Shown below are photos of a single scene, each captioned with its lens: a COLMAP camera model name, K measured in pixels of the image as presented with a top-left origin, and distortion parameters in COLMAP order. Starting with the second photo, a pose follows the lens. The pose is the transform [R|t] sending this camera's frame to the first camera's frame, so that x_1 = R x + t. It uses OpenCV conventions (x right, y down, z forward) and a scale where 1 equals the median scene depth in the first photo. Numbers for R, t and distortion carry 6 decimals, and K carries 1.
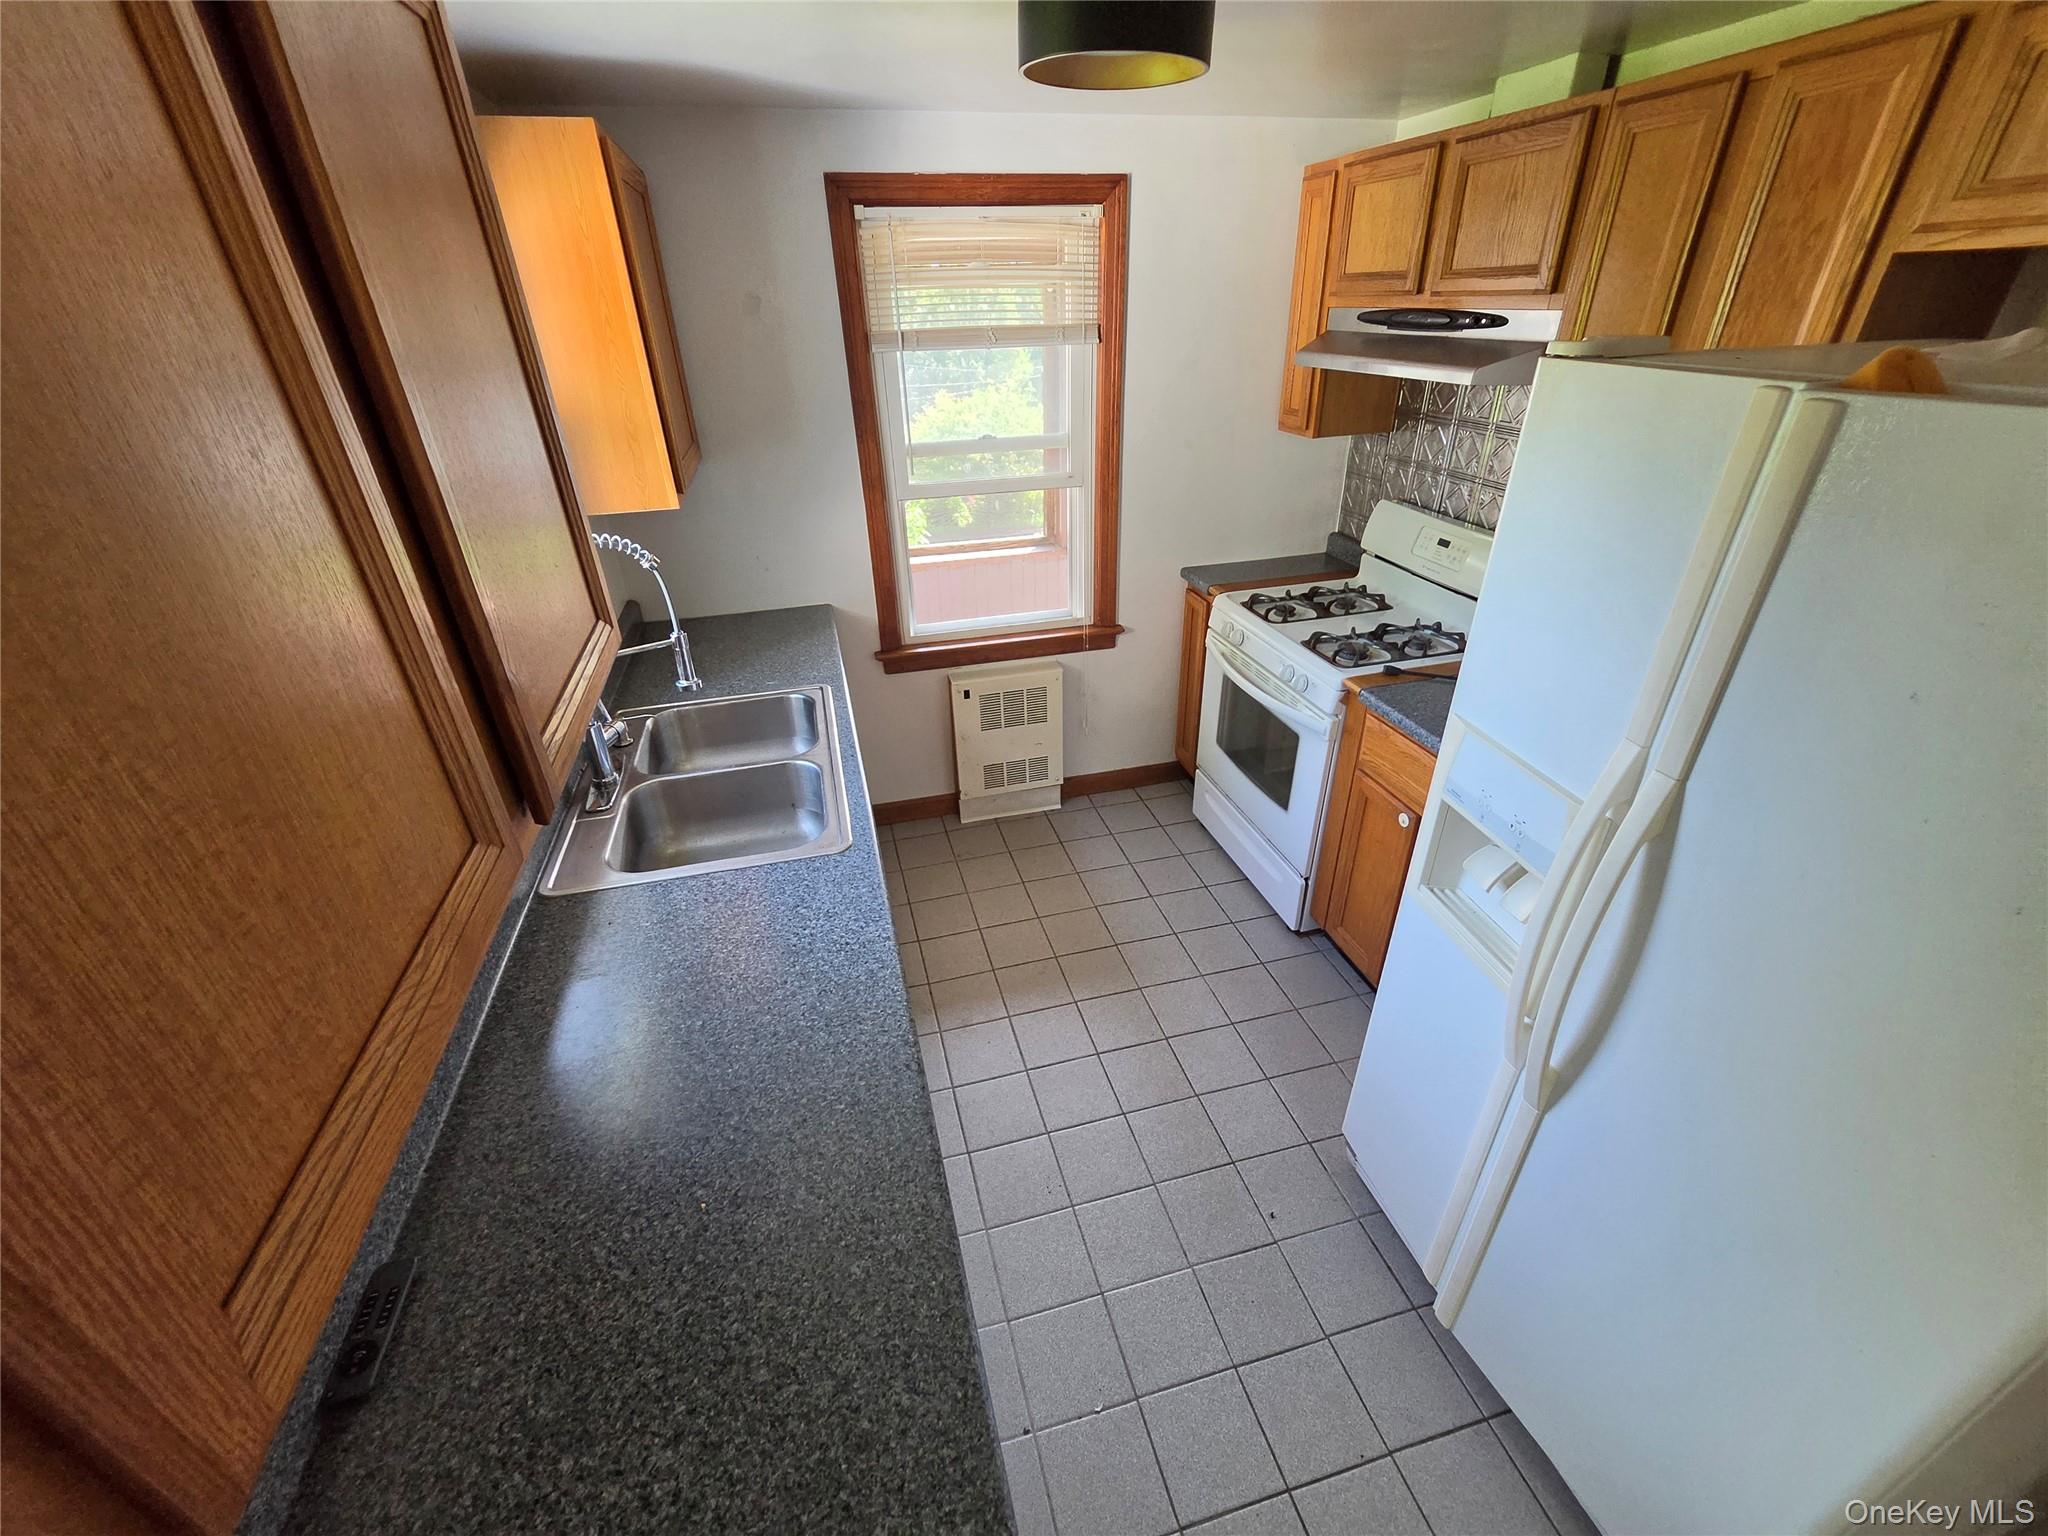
lens RADIAL K [[843.5, 0, 1024.0], [0, 843.5, 768.0], [0, 0, 1]] dist [0.011809, 0.000265]
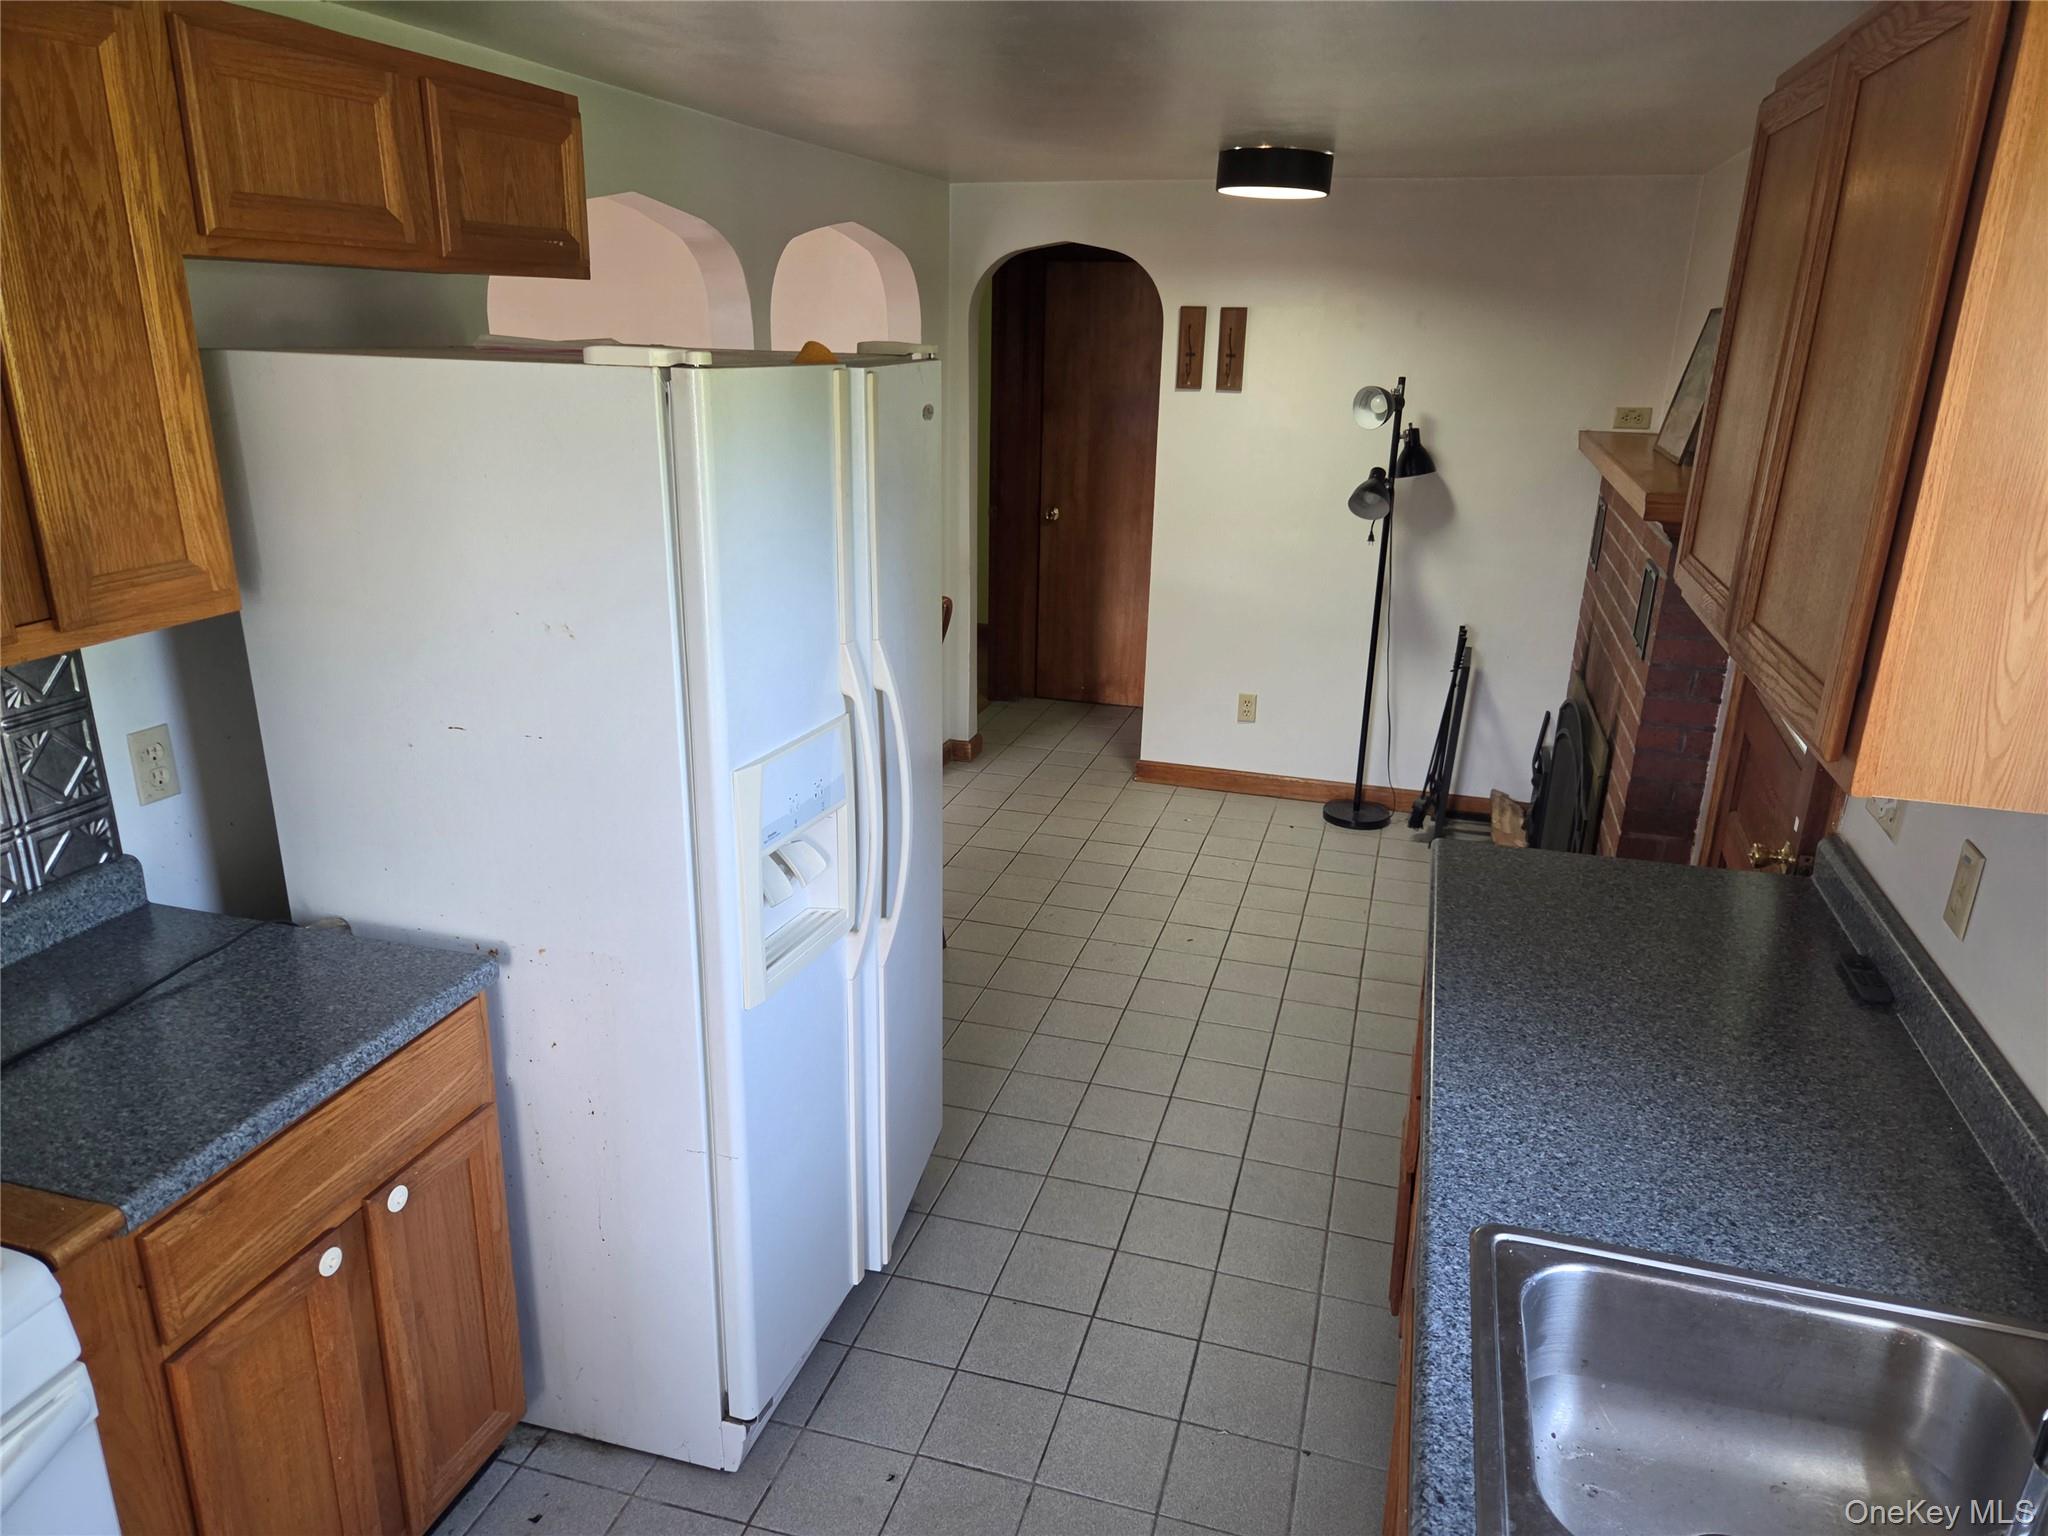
lens RADIAL K [[1372.6, 0, 1024.0], [0, 1372.6, 768.0], [0, 0, 1]] dist [0.084683, -0.001173]
pose [[-0.856131, -0.155523, 0.492800, -0.425746], [0.253758, 0.704213, 0.663092, -0.943840], [-0.450163, 0.692746, -0.563433, 1.721795]]
